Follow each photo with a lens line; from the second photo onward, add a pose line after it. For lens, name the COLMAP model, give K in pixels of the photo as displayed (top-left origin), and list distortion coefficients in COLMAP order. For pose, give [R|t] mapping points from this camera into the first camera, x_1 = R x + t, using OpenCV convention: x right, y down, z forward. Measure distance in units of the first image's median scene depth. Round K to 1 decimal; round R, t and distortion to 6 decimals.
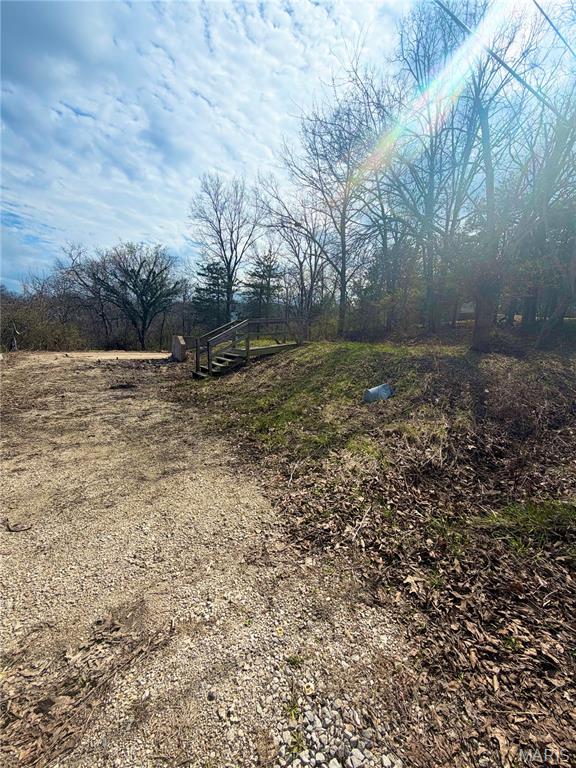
lens RADIAL K [[335.1, 0, 288.0], [0, 335.1, 384.0], [0, 0, 1]] dist [-0.001238, -0.000596]
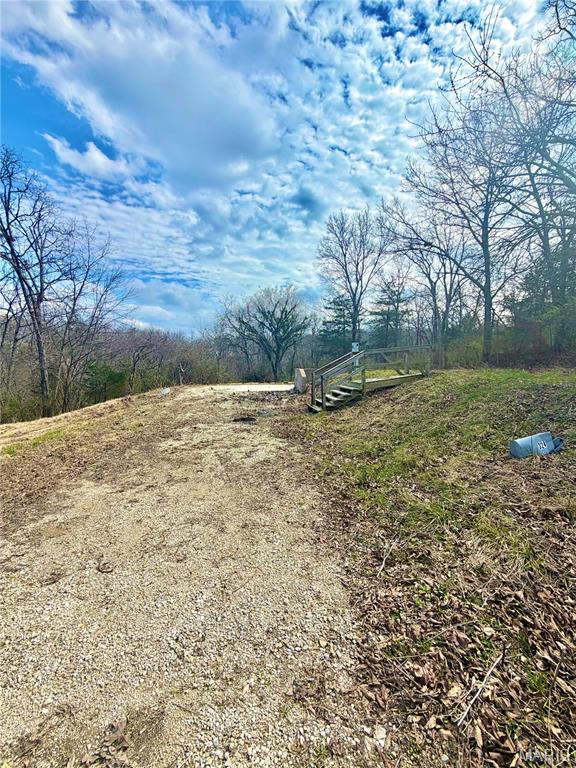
lens RADIAL K [[306.5, 0, 288.0], [0, 306.5, 384.0], [0, 0, 1]] dist [-0.000417, -0.000370]
pose [[0.901895, -0.005007, -0.431926, 0.046857], [-0.020496, 0.998310, -0.054370, -0.036165], [0.431469, 0.057889, 0.900269, 0.097186]]
